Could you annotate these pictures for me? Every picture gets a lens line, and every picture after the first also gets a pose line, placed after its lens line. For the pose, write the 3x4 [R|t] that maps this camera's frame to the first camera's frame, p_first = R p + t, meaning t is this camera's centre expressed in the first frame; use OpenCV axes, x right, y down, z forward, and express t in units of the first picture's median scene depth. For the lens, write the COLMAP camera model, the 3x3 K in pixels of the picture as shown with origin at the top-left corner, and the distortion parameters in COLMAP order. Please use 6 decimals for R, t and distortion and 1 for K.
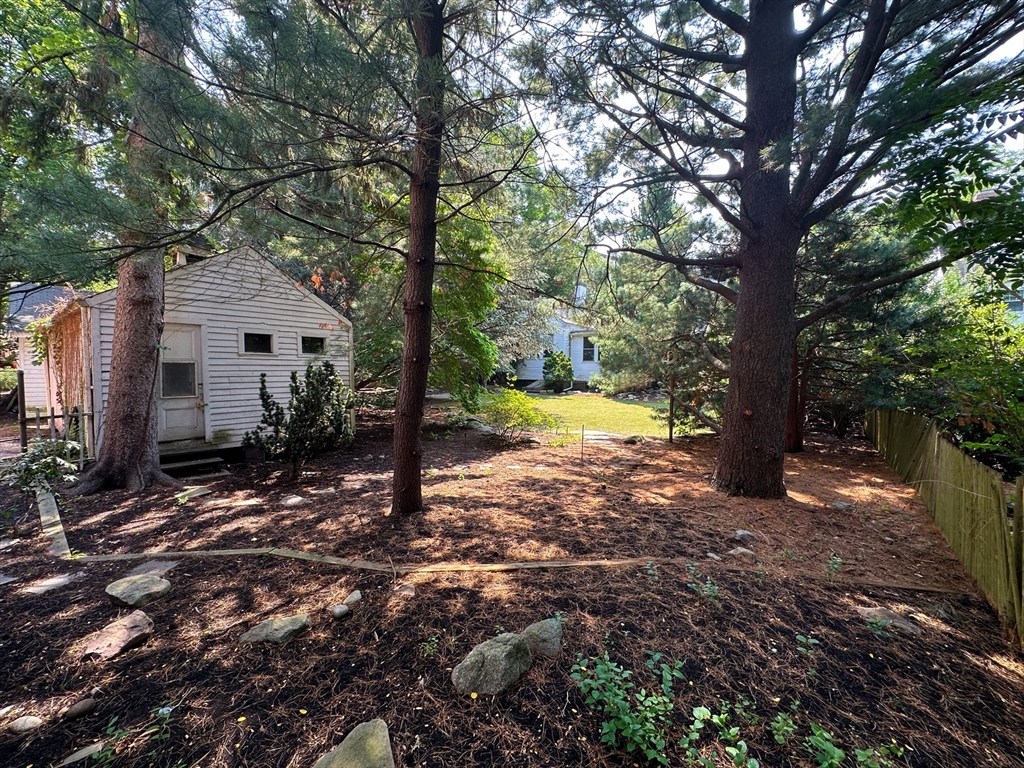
lens RADIAL K [[409.3, 0, 511.8], [0, 409.3, 382.8], [0, 0, 1]] dist [-0.003016, 0.000929]
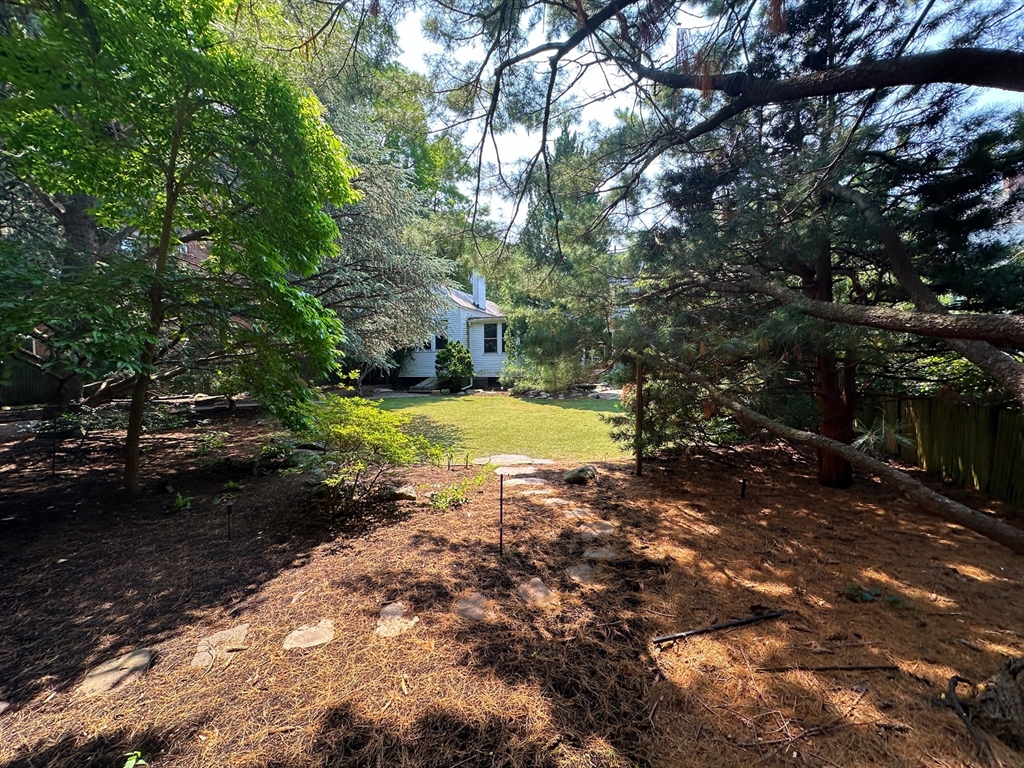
lens RADIAL K [[409.3, 0, 511.8], [0, 409.3, 382.8], [0, 0, 1]] dist [-0.003016, 0.000929]
pose [[0.970037, -0.029086, 0.241209, 0.035667], [0.027218, 0.999568, 0.011072, -0.000426], [-0.241427, -0.004175, 0.970410, 0.248657]]
